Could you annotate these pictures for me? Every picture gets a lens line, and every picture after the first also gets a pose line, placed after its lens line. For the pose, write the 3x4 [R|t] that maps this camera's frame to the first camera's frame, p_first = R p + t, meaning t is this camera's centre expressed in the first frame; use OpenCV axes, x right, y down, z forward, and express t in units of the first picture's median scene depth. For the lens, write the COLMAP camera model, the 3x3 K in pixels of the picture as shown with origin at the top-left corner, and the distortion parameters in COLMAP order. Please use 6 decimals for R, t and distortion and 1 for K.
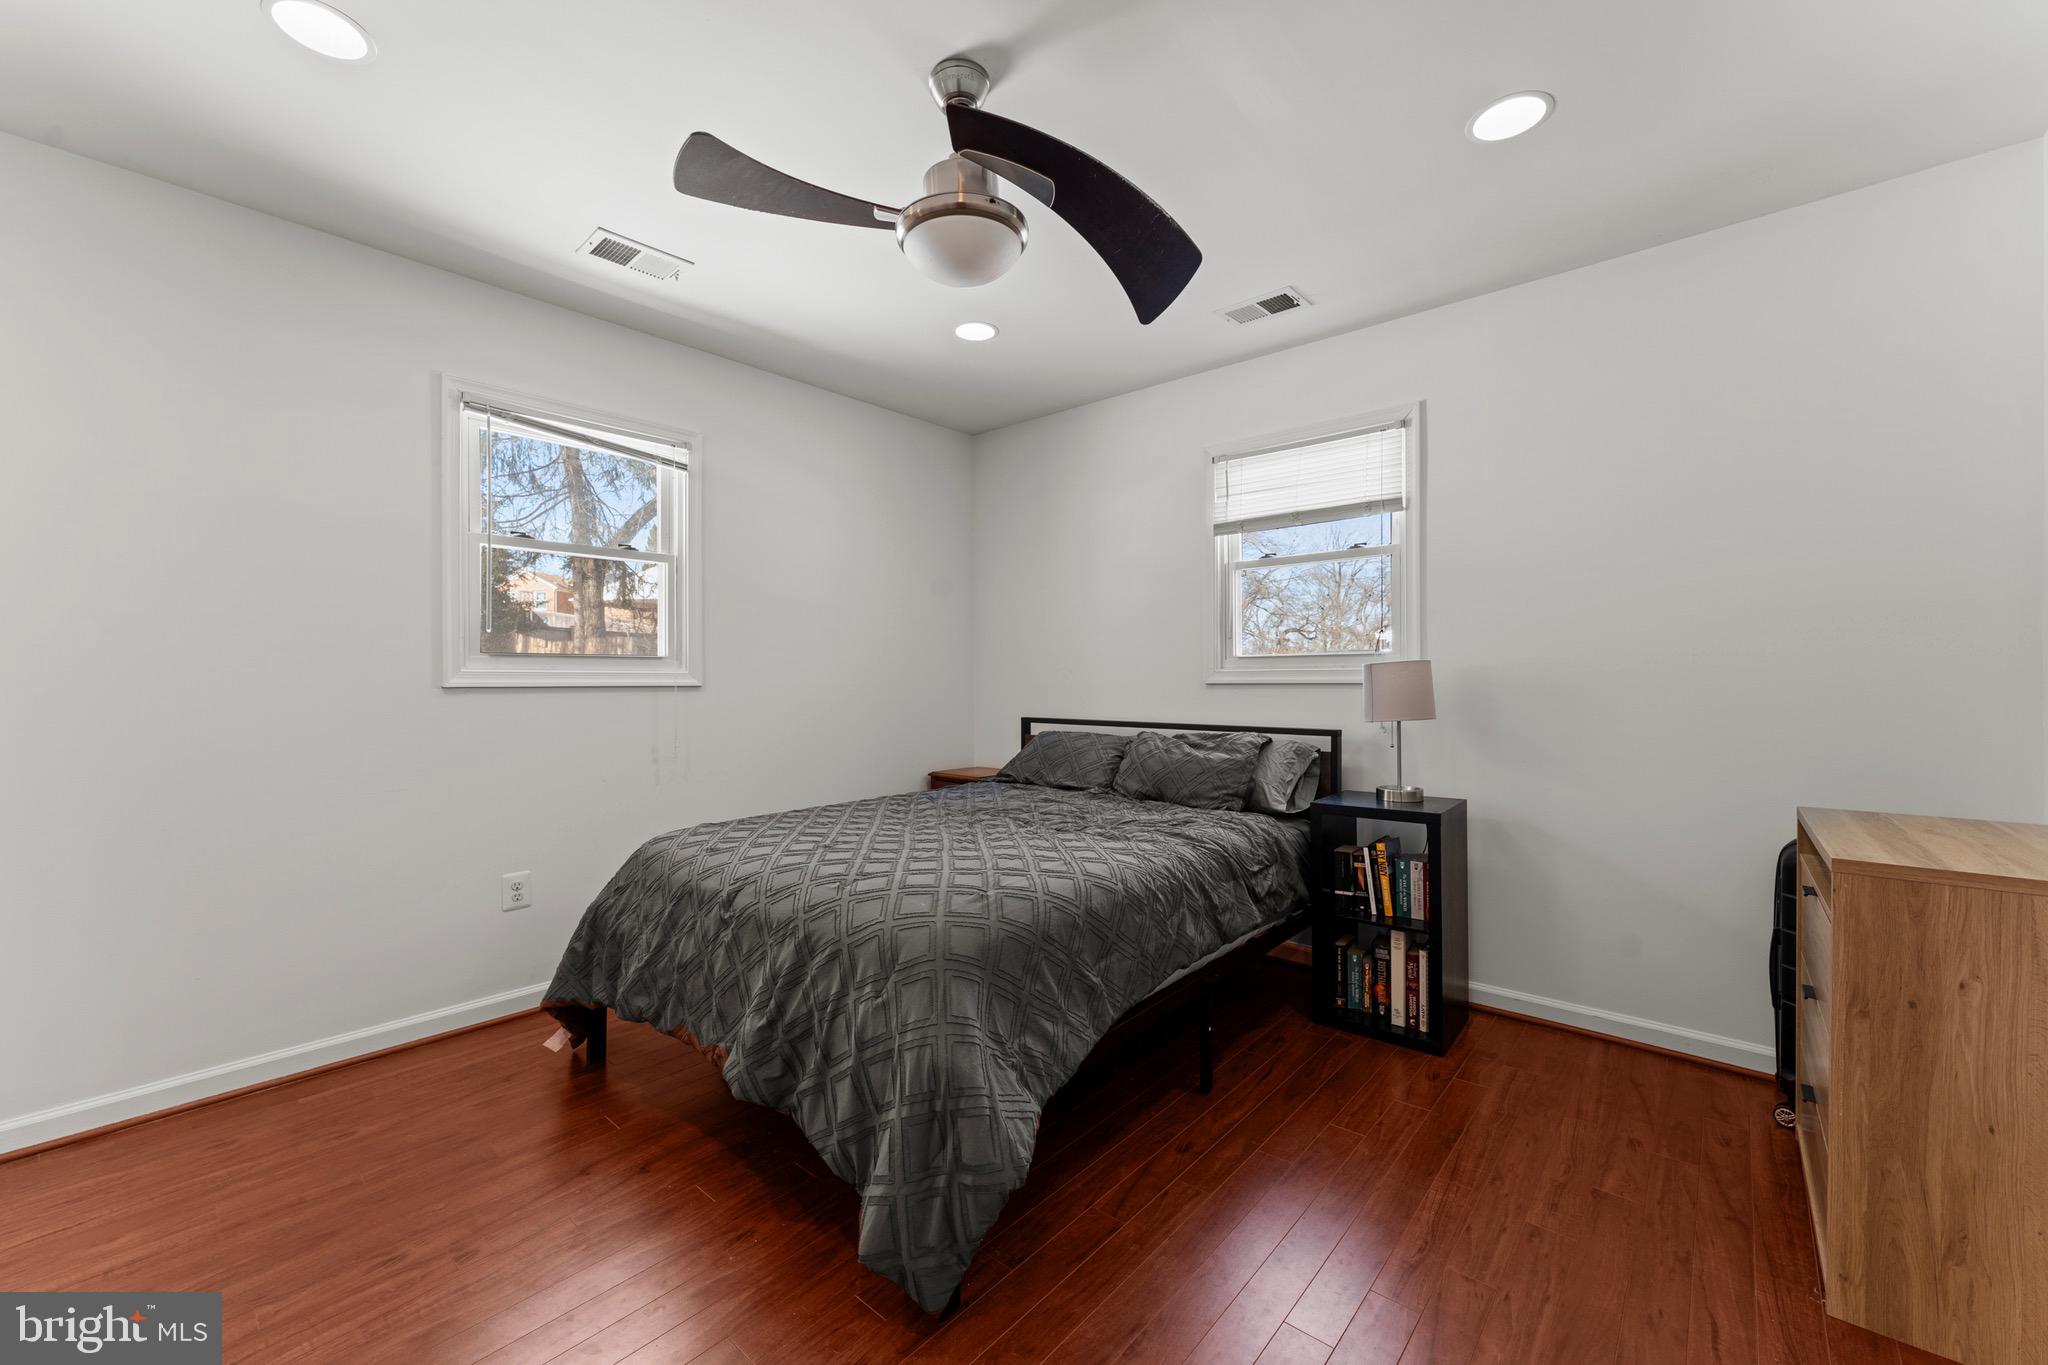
lens RADIAL K [[831.4, 0, 1024.4], [0, 831.4, 679.6], [0, 0, 1]] dist [0.002371, 0.000223]
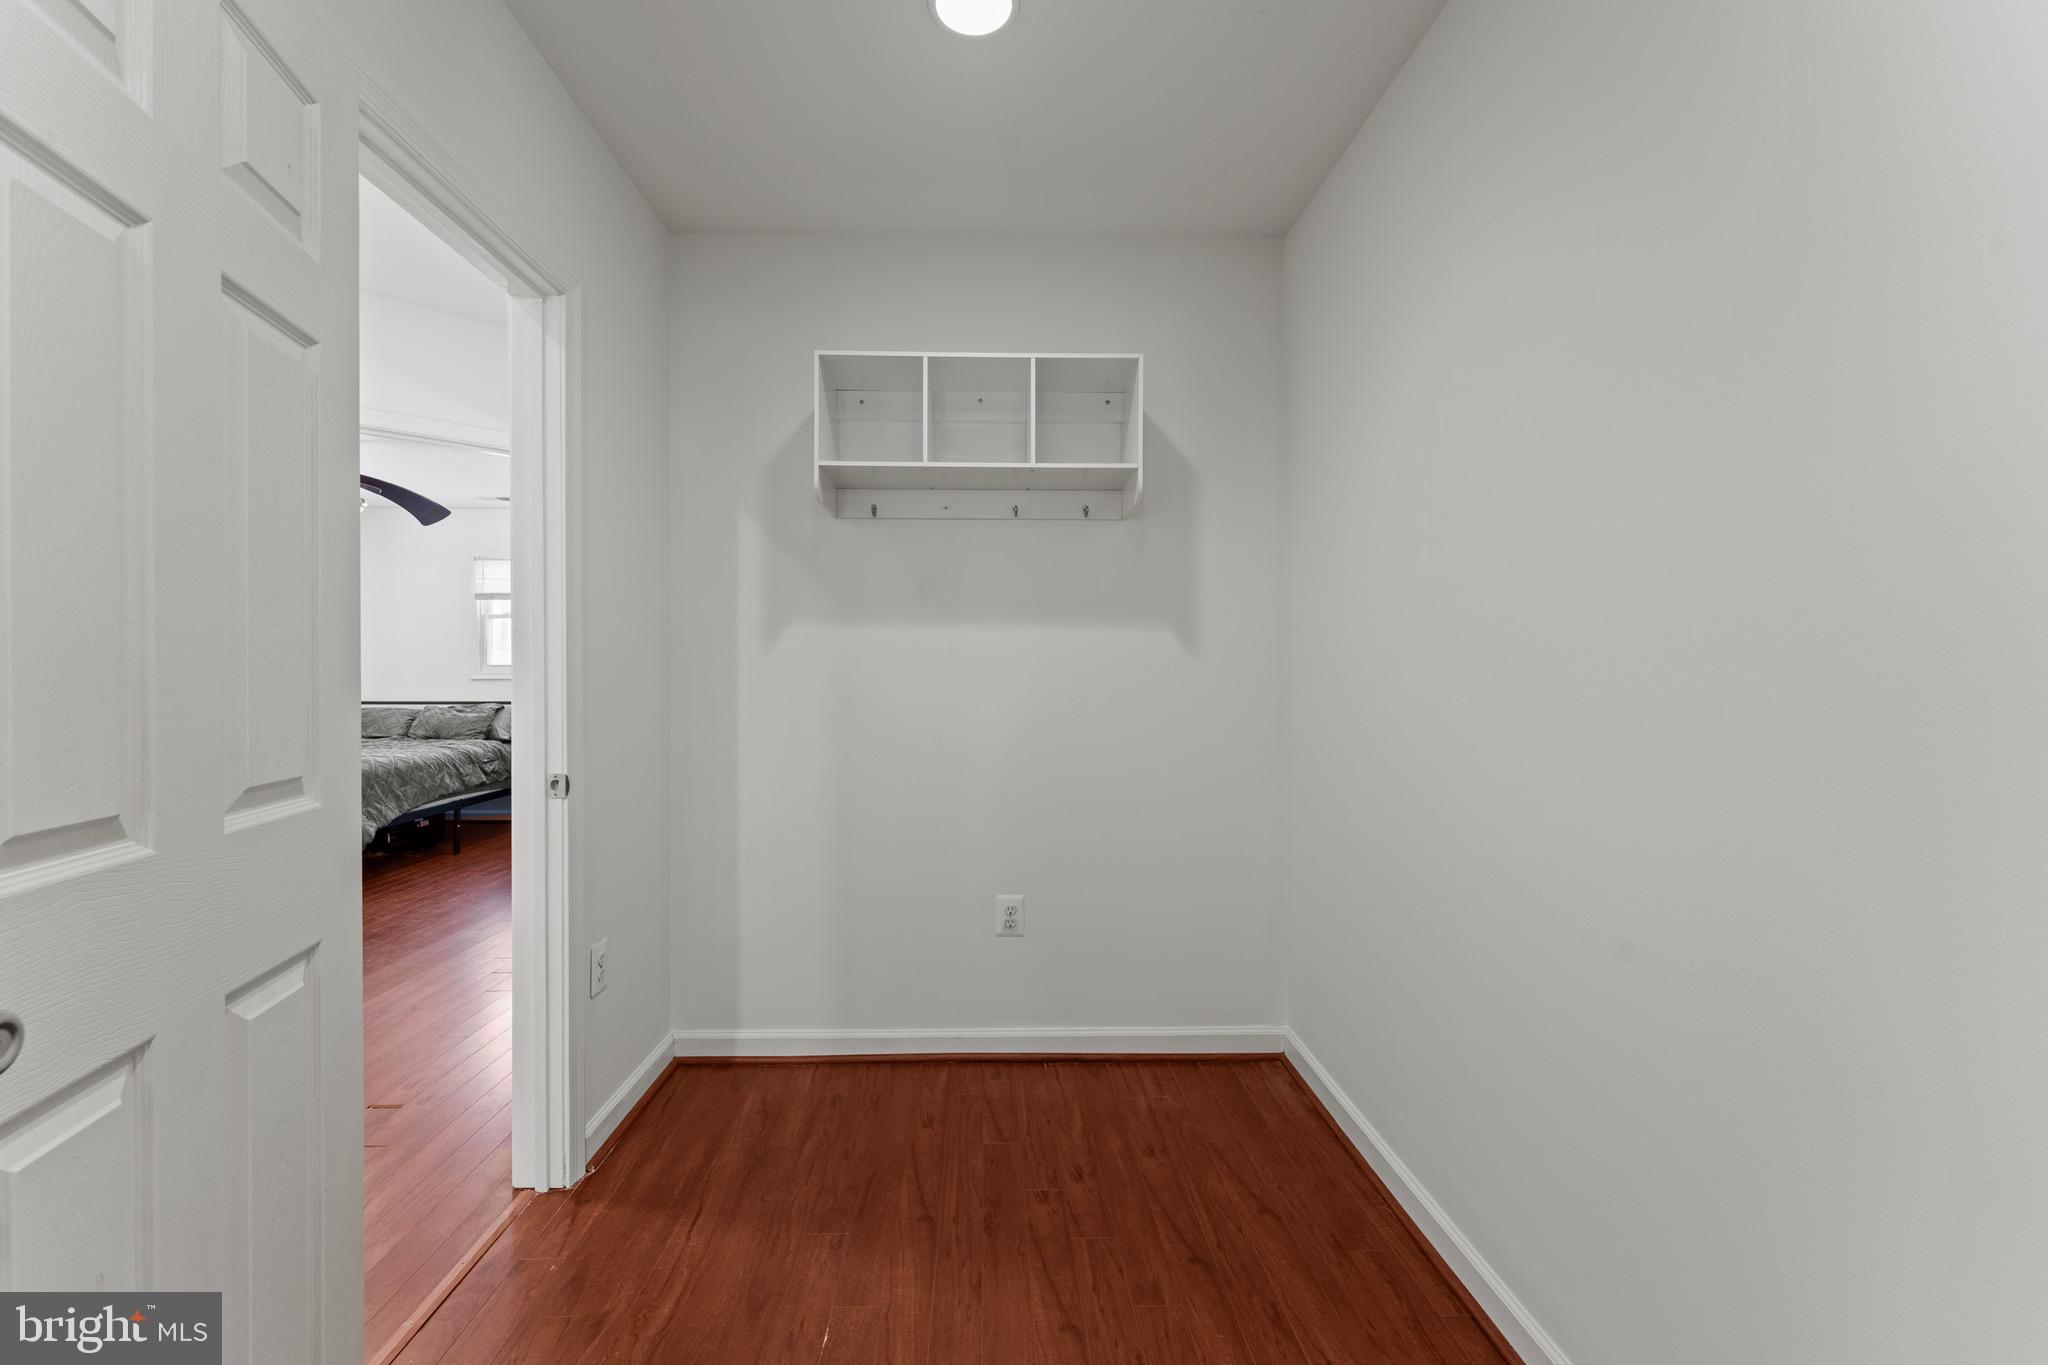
lens RADIAL K [[831.4, 0, 1021.0], [0, 831.4, 676.5], [0, 0, 1]] dist [0.002371, 0.000223]
pose [[0.736063, 0.002471, 0.676909, -0.161120], [-0.000804, 0.999996, -0.002777, 0.003149], [-0.676913, 0.001500, 0.736062, -1.453647]]
